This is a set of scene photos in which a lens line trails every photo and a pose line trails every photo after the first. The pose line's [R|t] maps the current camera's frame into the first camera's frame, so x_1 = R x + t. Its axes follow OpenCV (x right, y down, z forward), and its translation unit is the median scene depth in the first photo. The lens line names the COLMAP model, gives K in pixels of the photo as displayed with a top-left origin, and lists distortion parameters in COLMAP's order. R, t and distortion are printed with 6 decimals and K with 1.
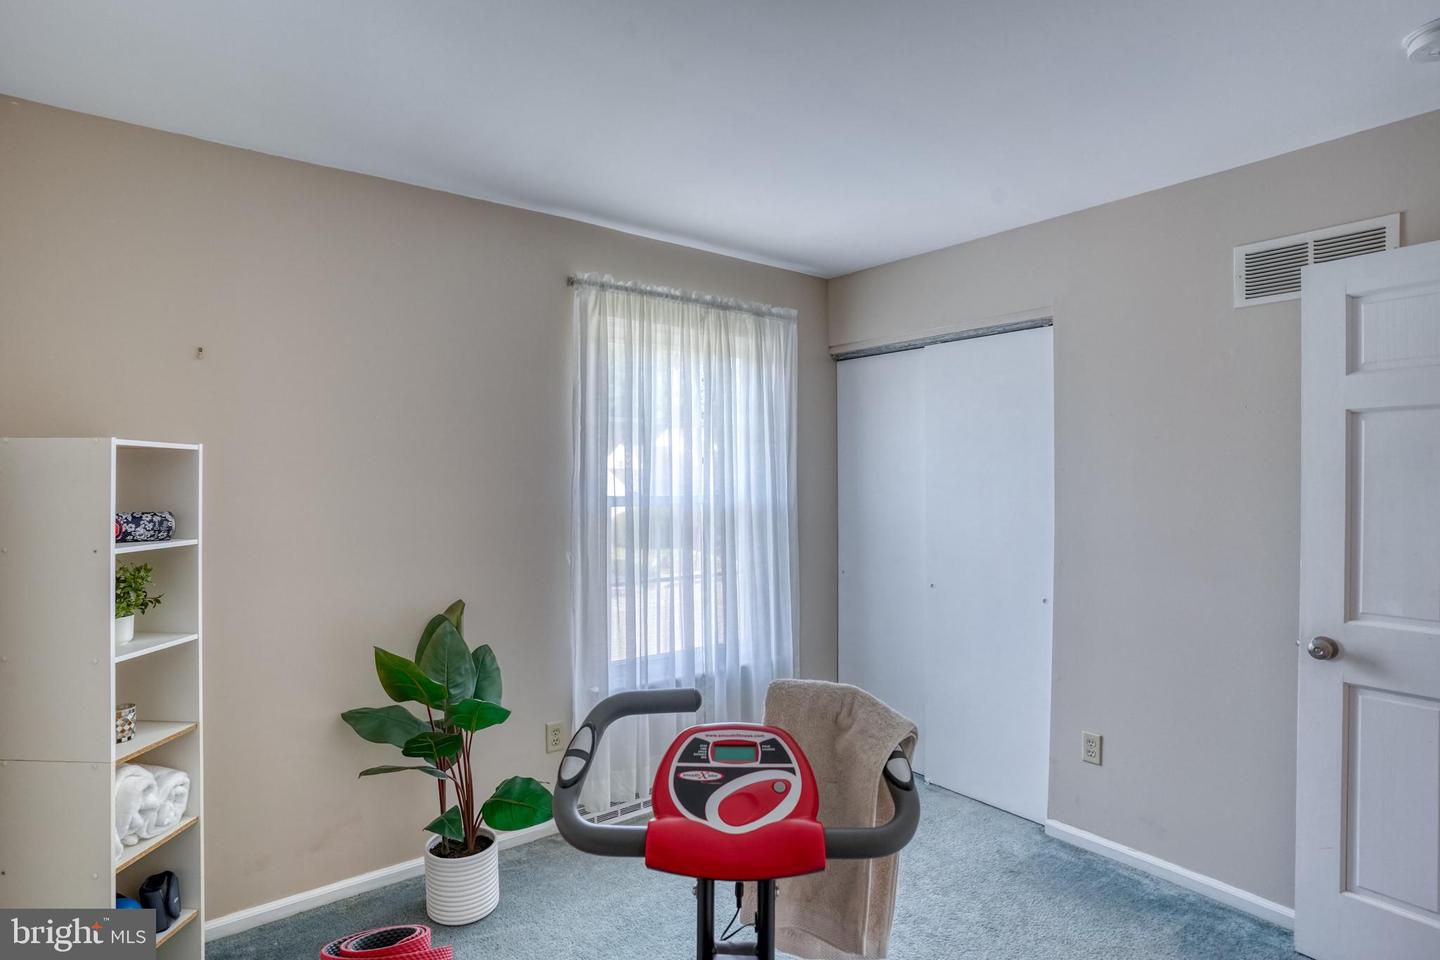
lens RADIAL K [[739.9, 0, 721.7], [0, 739.9, 480.1], [0, 0, 1]] dist [-0.001060, 0.001261]
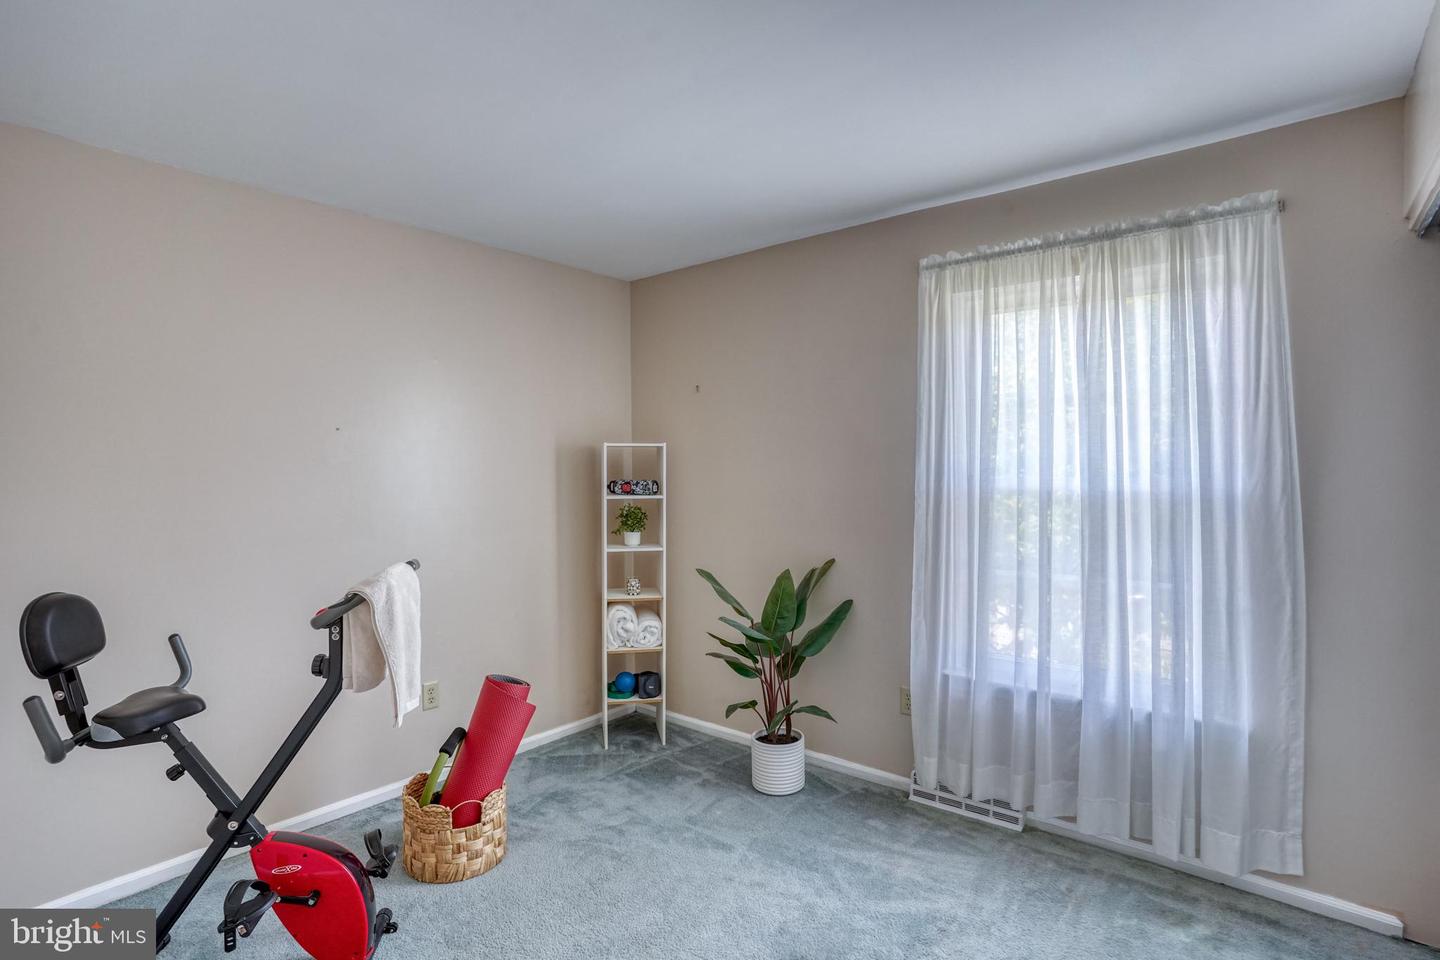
lens RADIAL K [[739.9, 0, 721.3], [0, 739.9, 476.1], [0, 0, 1]] dist [-0.001060, 0.001261]
pose [[0.248623, 0.005917, -0.968582, 0.704011], [0.000639, 0.999980, 0.006273, 0.013526], [0.968600, -0.002179, 0.248614, 0.447078]]
